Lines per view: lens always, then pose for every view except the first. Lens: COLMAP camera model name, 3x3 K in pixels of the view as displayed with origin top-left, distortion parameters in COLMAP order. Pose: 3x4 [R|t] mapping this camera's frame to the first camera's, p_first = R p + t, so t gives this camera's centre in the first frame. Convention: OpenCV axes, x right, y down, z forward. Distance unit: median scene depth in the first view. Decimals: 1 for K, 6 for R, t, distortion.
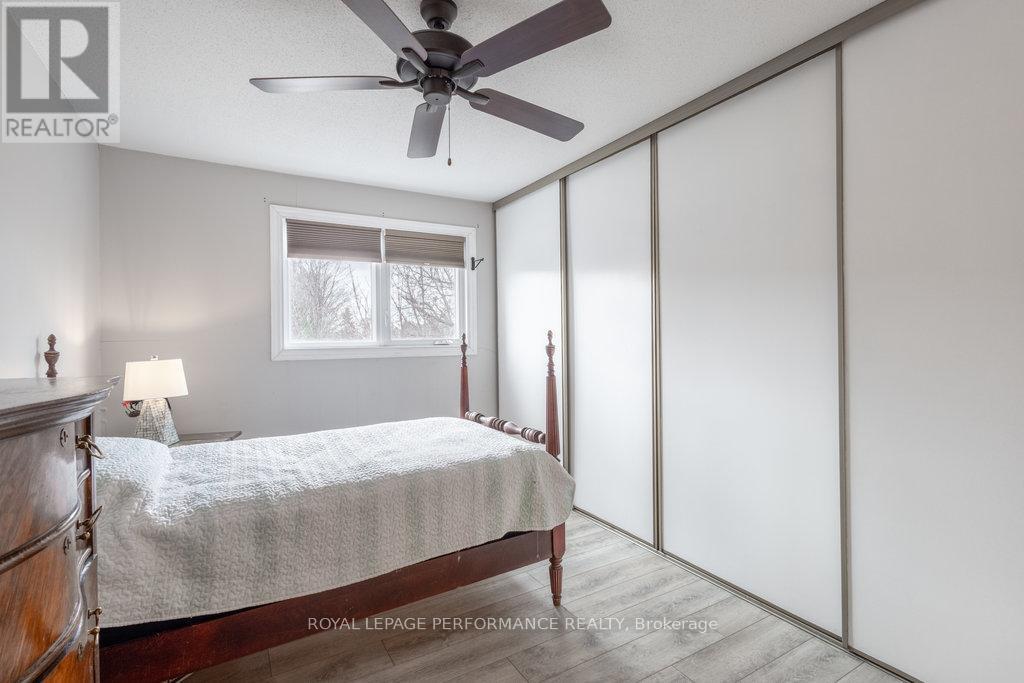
lens RADIAL K [[483.8, 0, 516.0], [0, 483.8, 339.0], [0, 0, 1]] dist [0.001619, 0.000214]
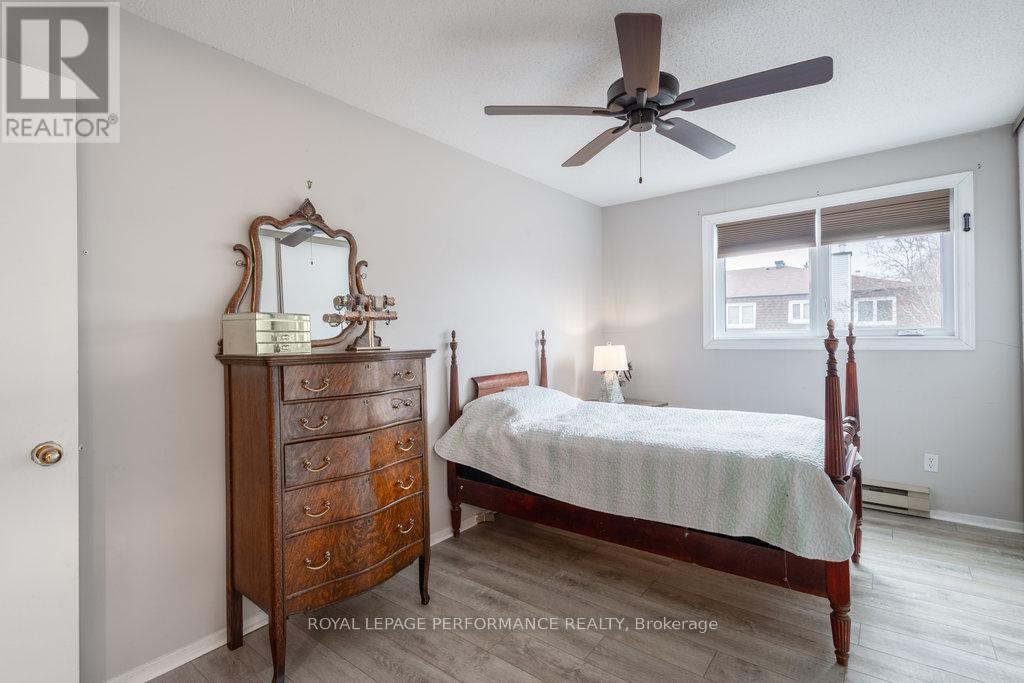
lens RADIAL K [[483.8, 0, 515.9], [0, 483.8, 337.5], [0, 0, 1]] dist [0.001619, 0.000214]
pose [[0.355501, 0.008492, -0.934637, 0.541581], [0.011607, 0.999842, 0.013499, -0.004402], [0.934604, -0.015647, 0.355346, 0.190103]]
